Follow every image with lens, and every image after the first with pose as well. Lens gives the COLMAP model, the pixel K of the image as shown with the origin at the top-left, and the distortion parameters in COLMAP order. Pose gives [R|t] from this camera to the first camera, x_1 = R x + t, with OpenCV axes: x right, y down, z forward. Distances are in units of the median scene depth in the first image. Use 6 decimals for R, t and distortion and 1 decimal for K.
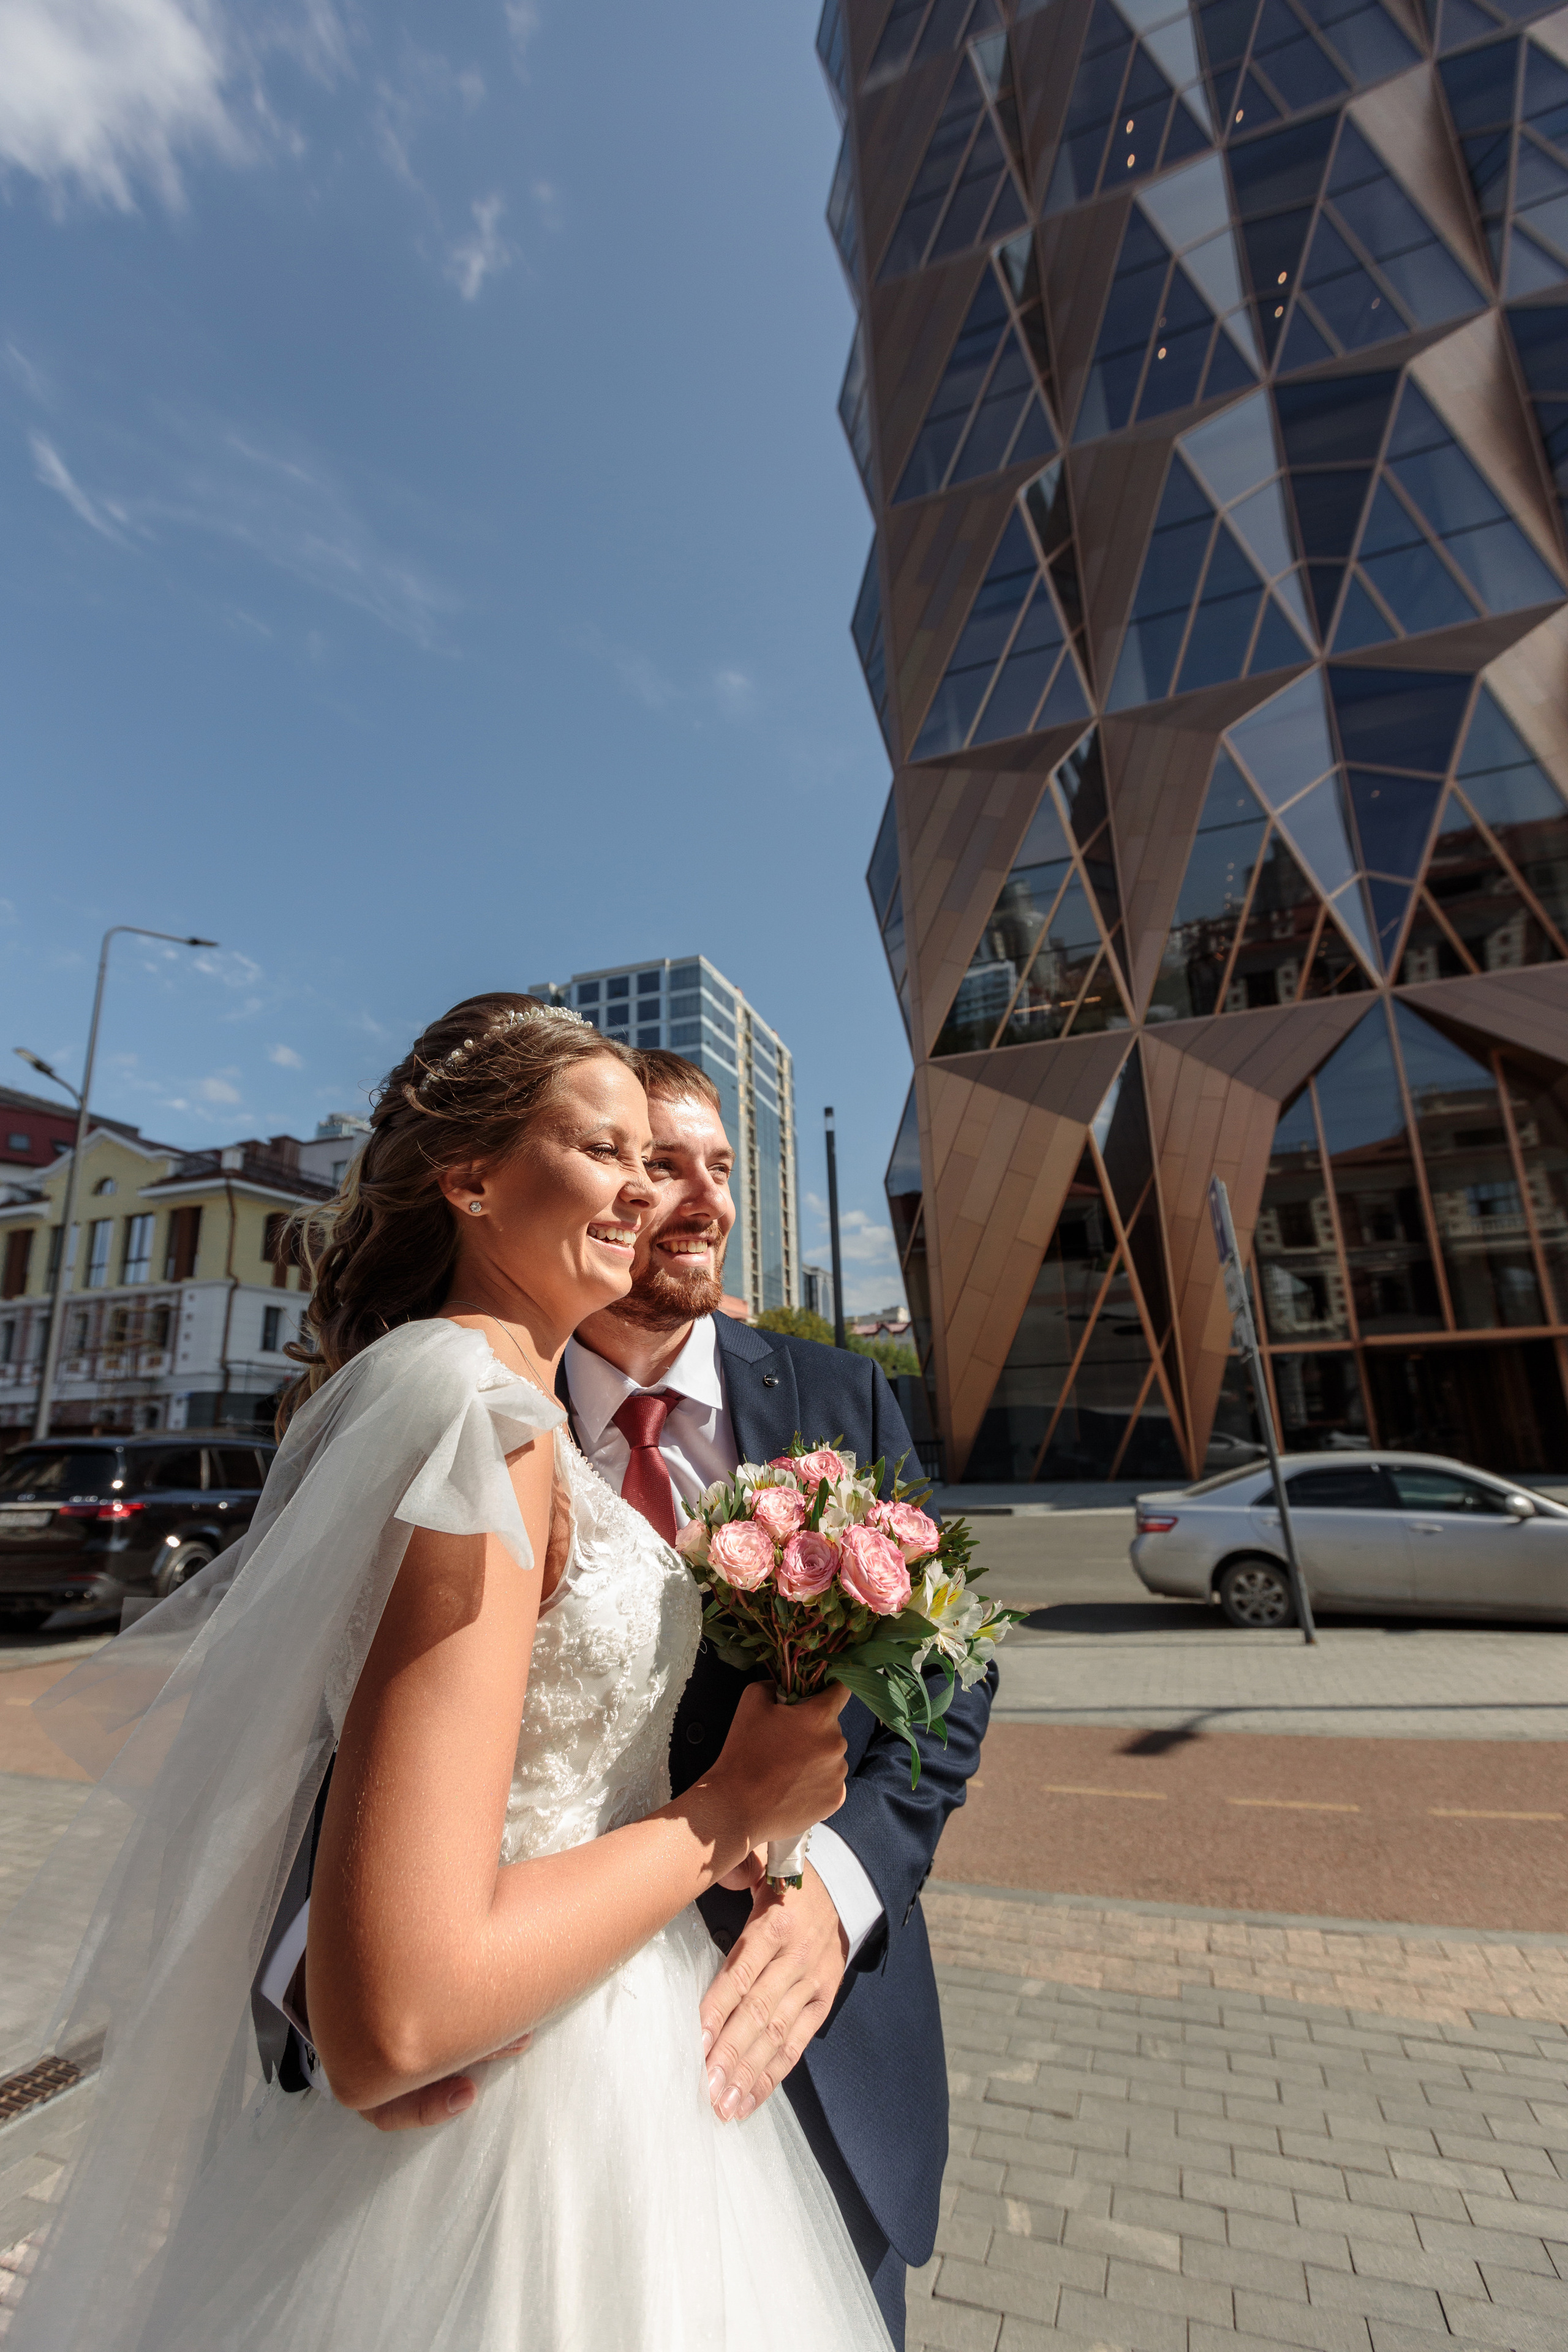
lens RADIAL K [[1021.4, 0, 765.1], [0, 1021.4, 1179.8], [0, 0, 1]] dist [-0.000284, 0.000507]
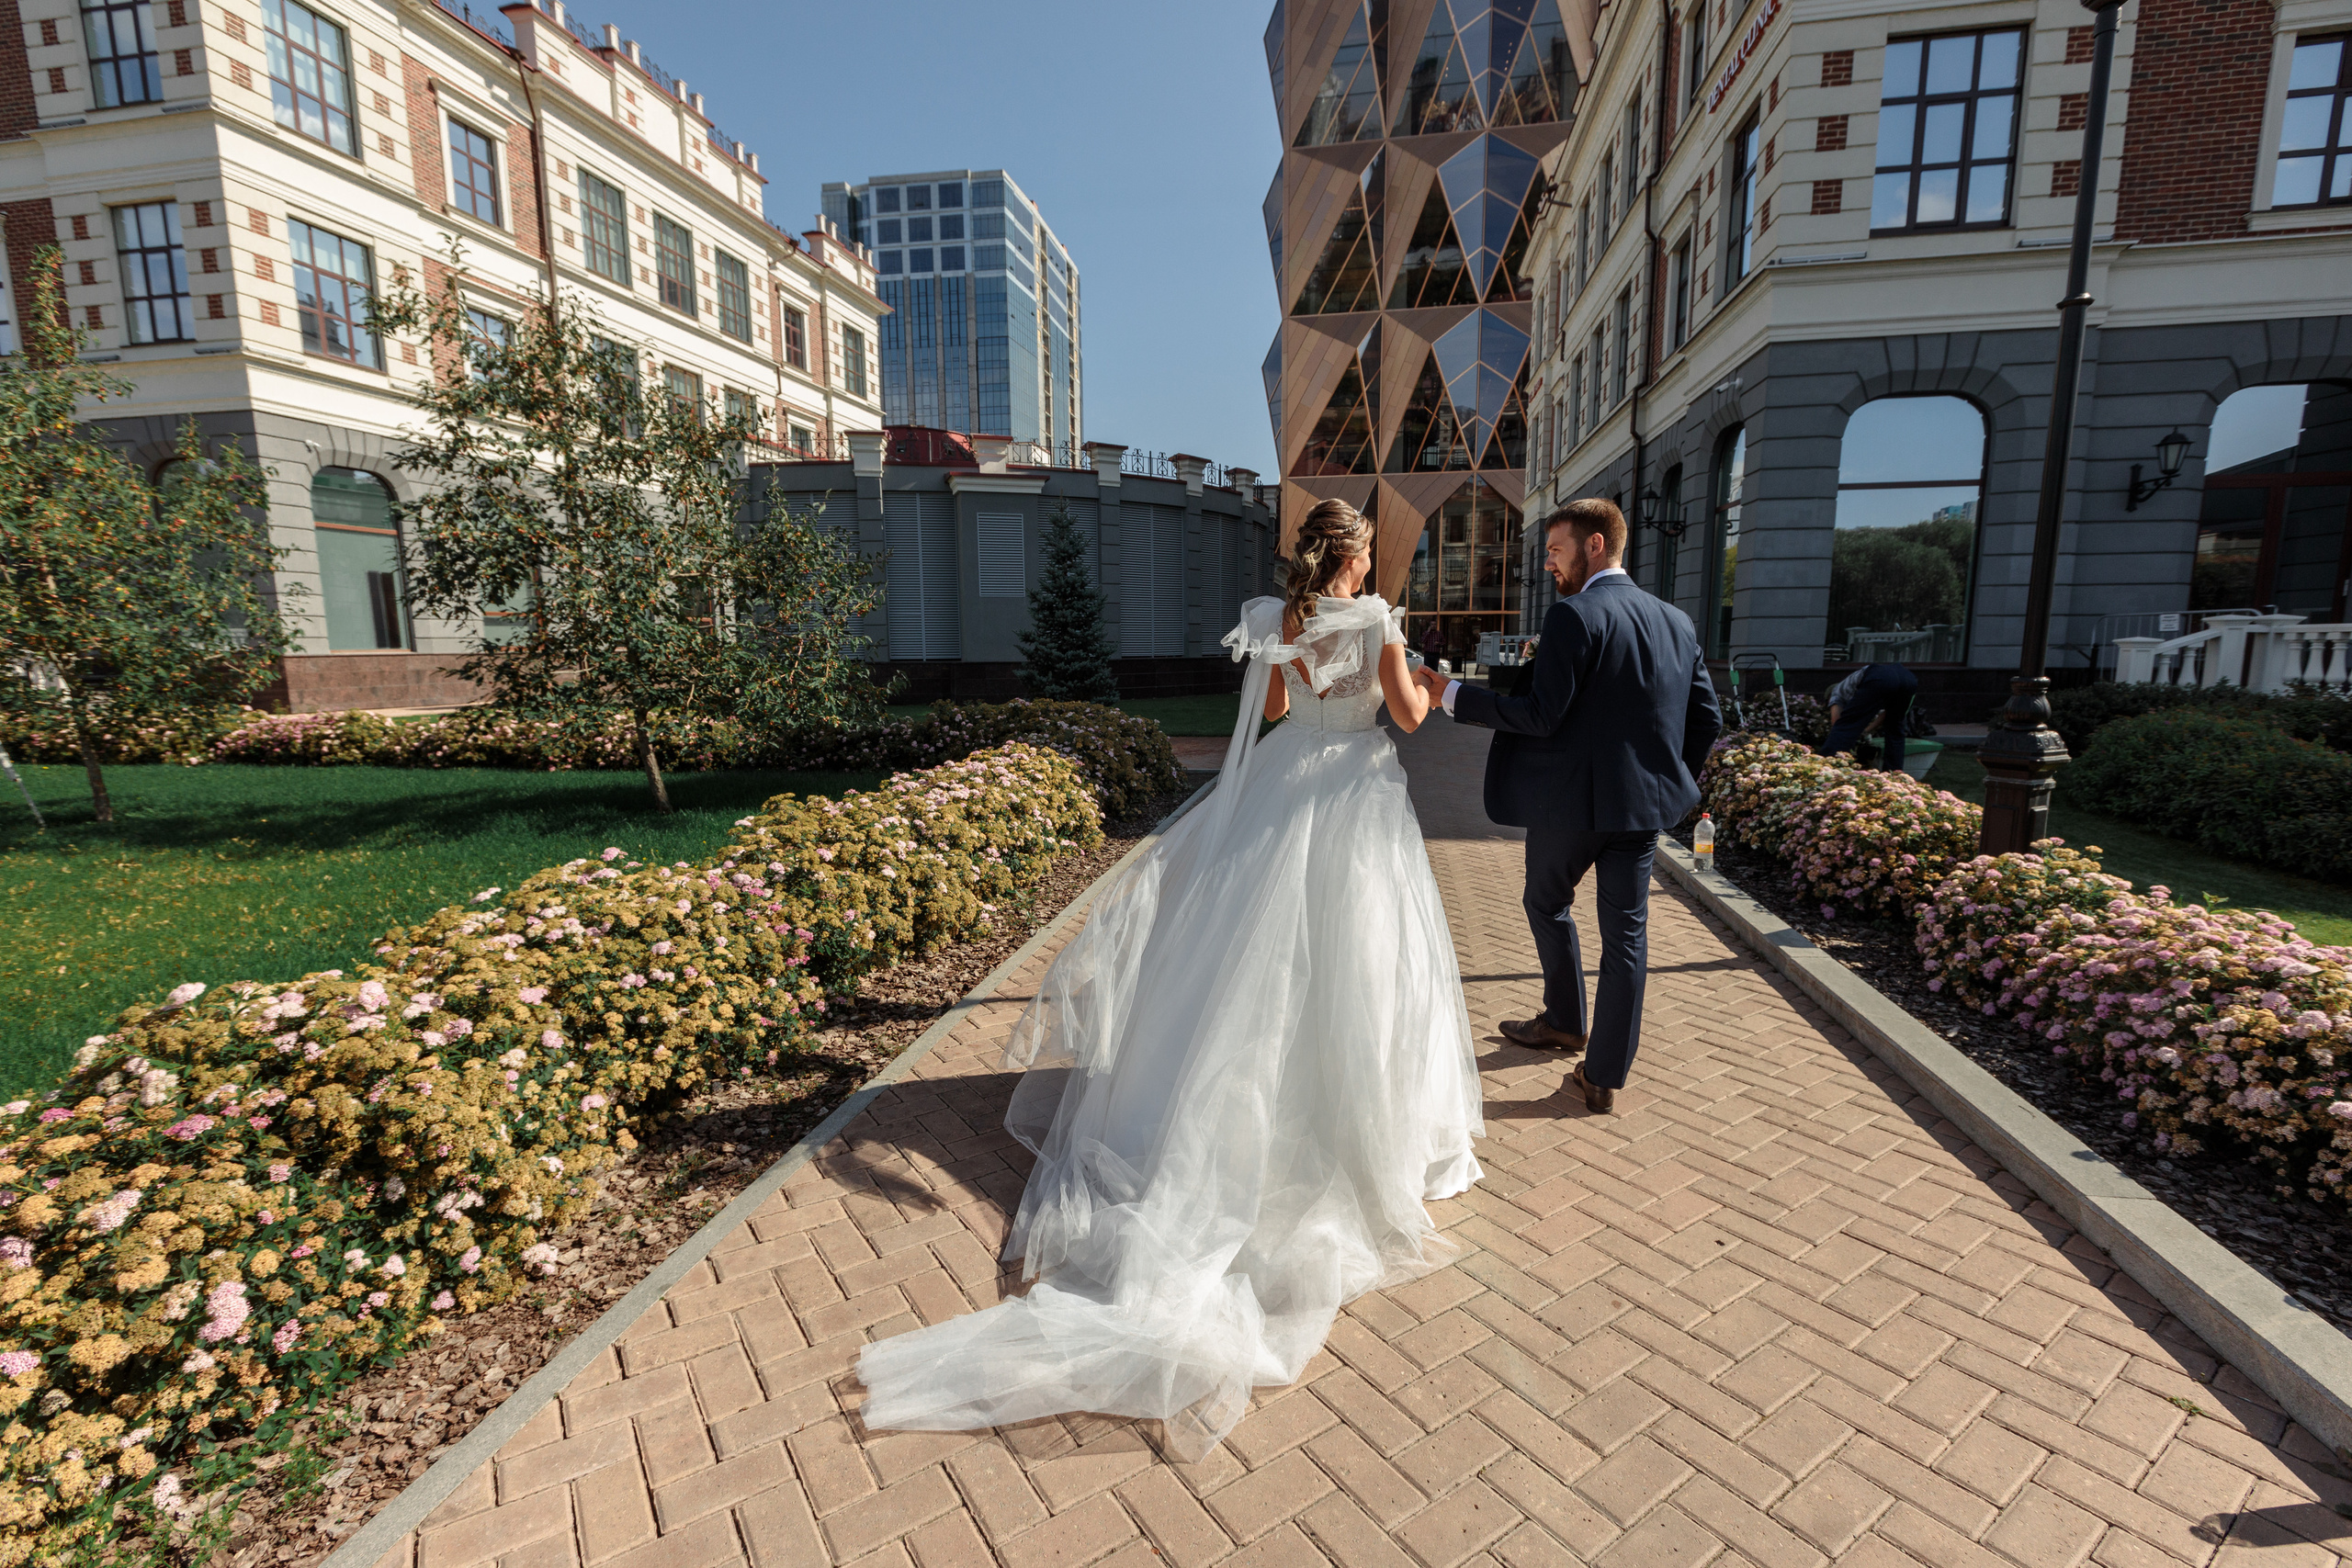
lens RADIAL K [[1021.3, 0, 1180.0], [0, 1021.3, 793.9], [0, 0, 1]] dist [-0.000284, 0.000507]
pose [[0.984852, -0.004035, 0.173350, -0.406223], [-0.063389, 0.922153, 0.381597, -0.277826], [-0.161395, -0.386805, 0.907928, -1.101567]]
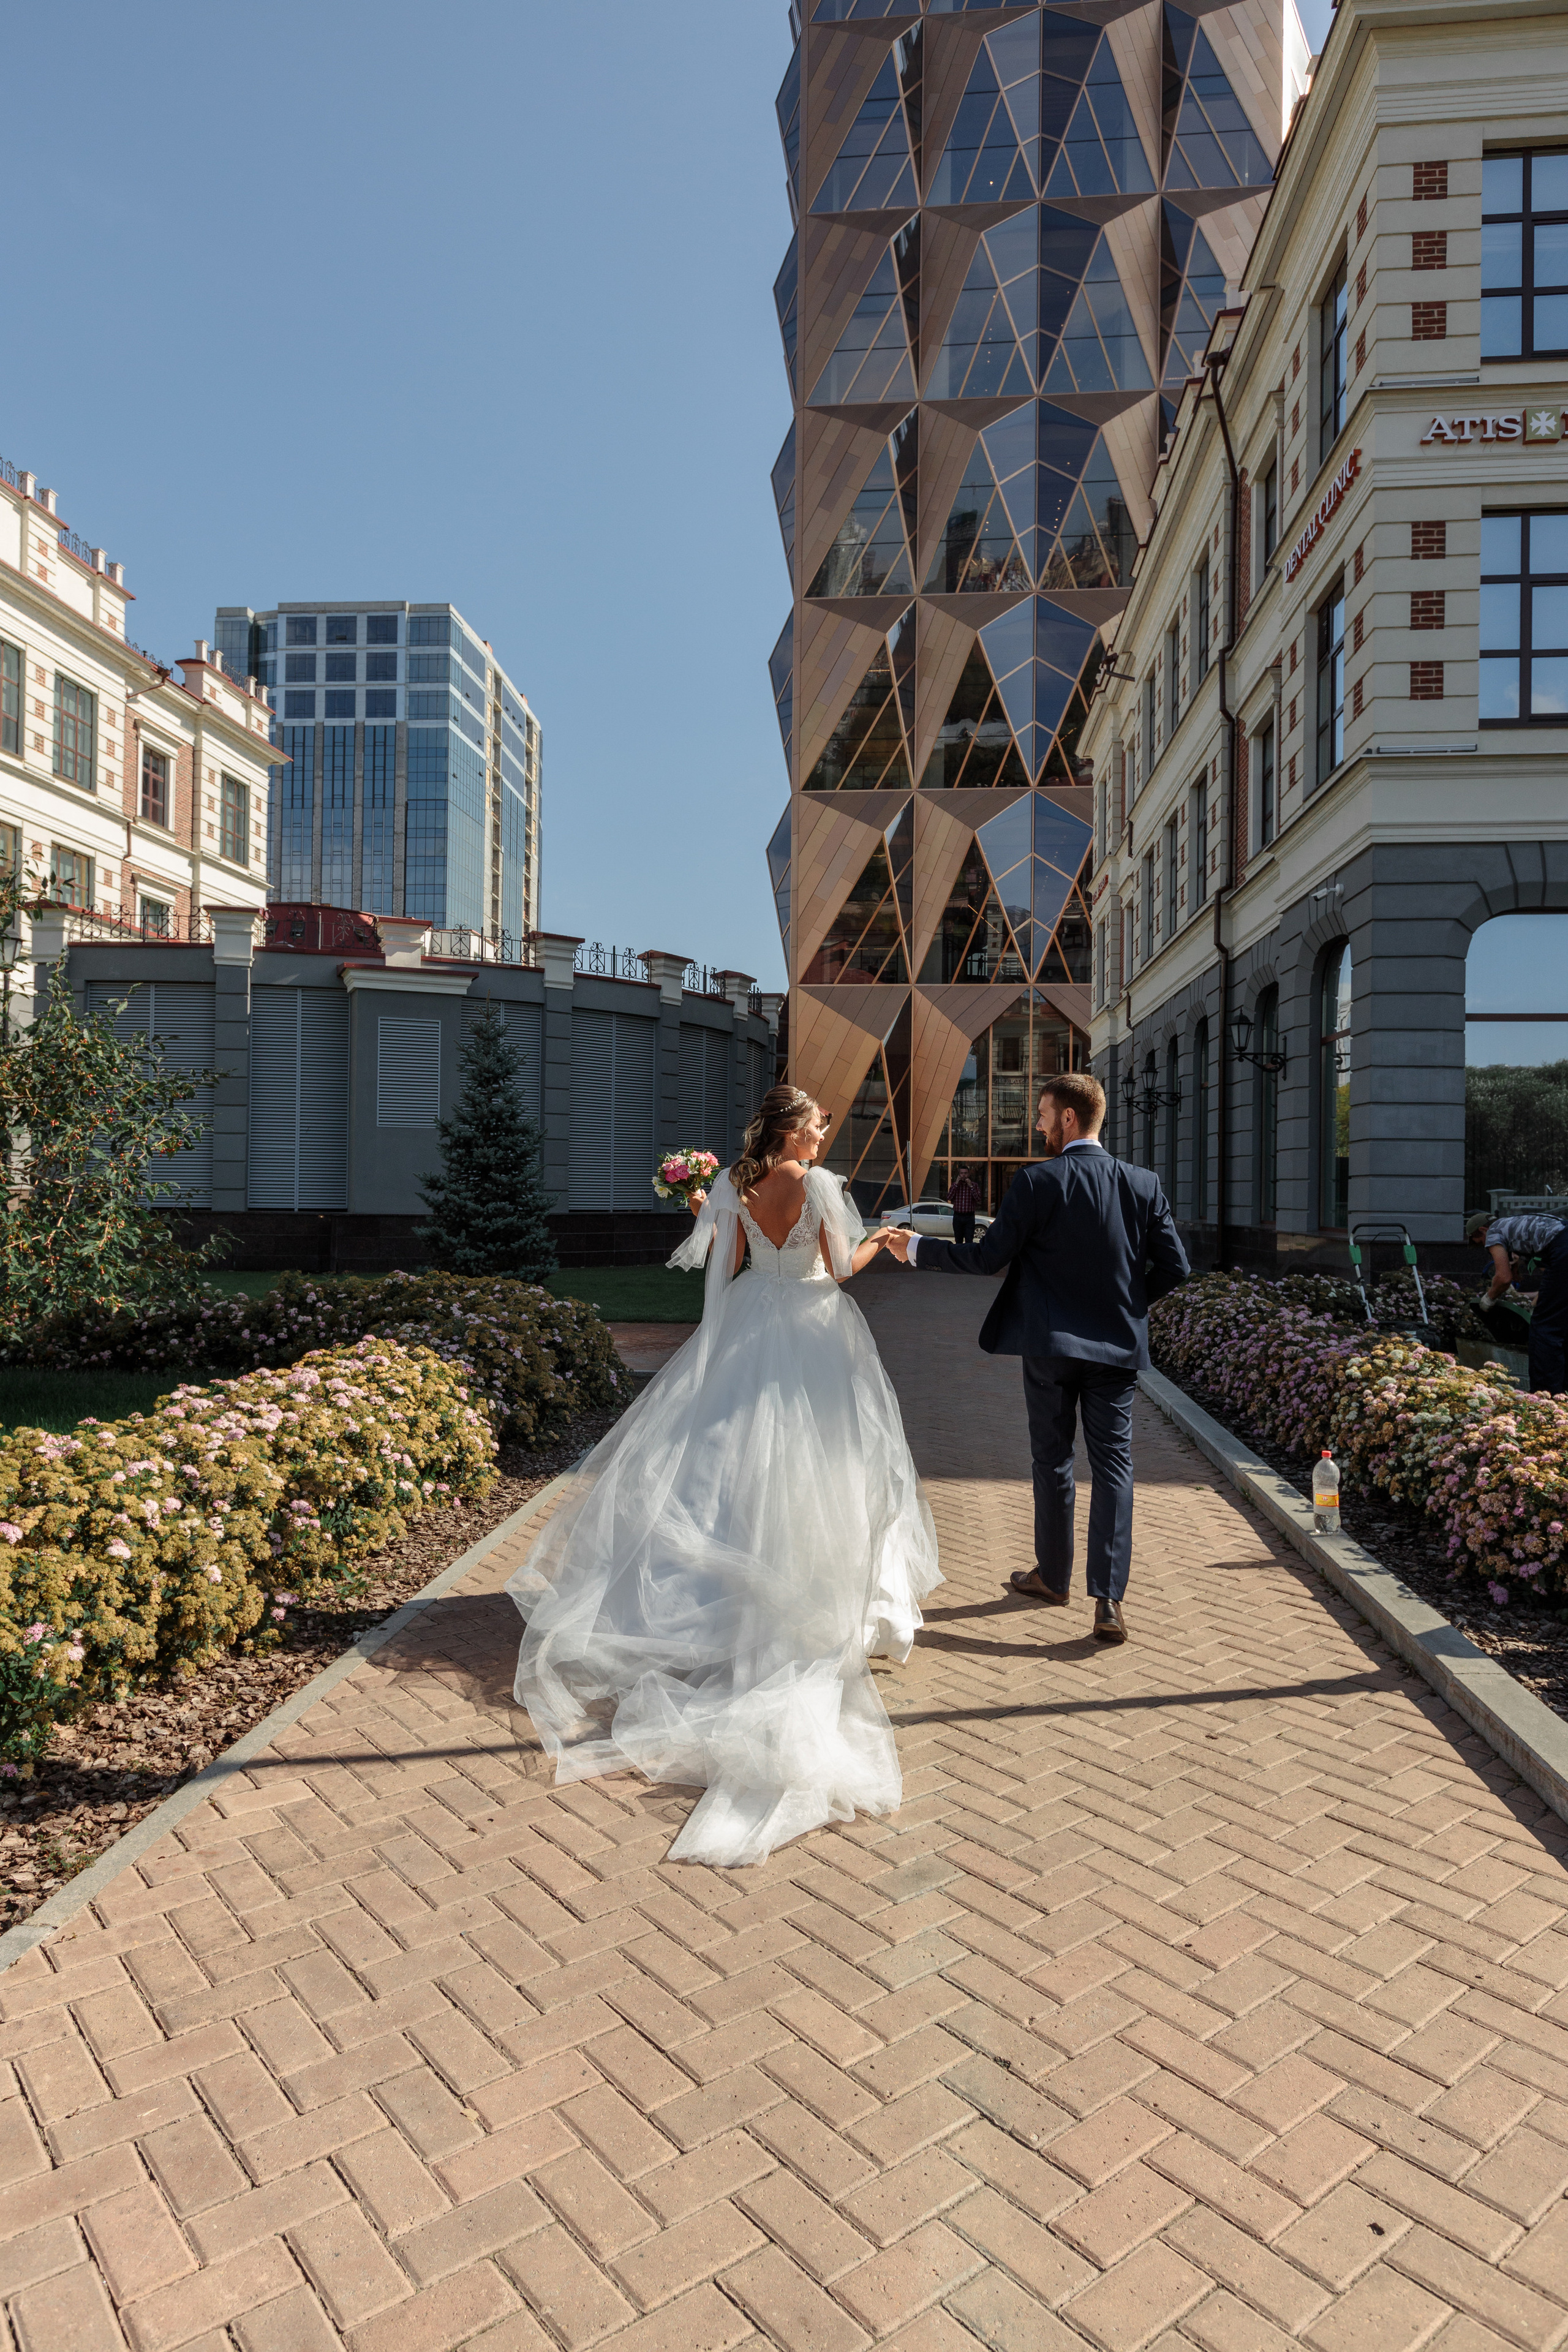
lens RADIAL K [[1346.5, 0, 781.0], [0, 1346.5, 1177.7], [0, 0, 1]] dist [0.000311, 0.001169]
pose [[0.965020, 0.042087, 0.258774, -0.398810], [-0.102889, 0.968643, 0.226151, -0.277432], [-0.241142, -0.244866, 0.939091, -1.092815]]
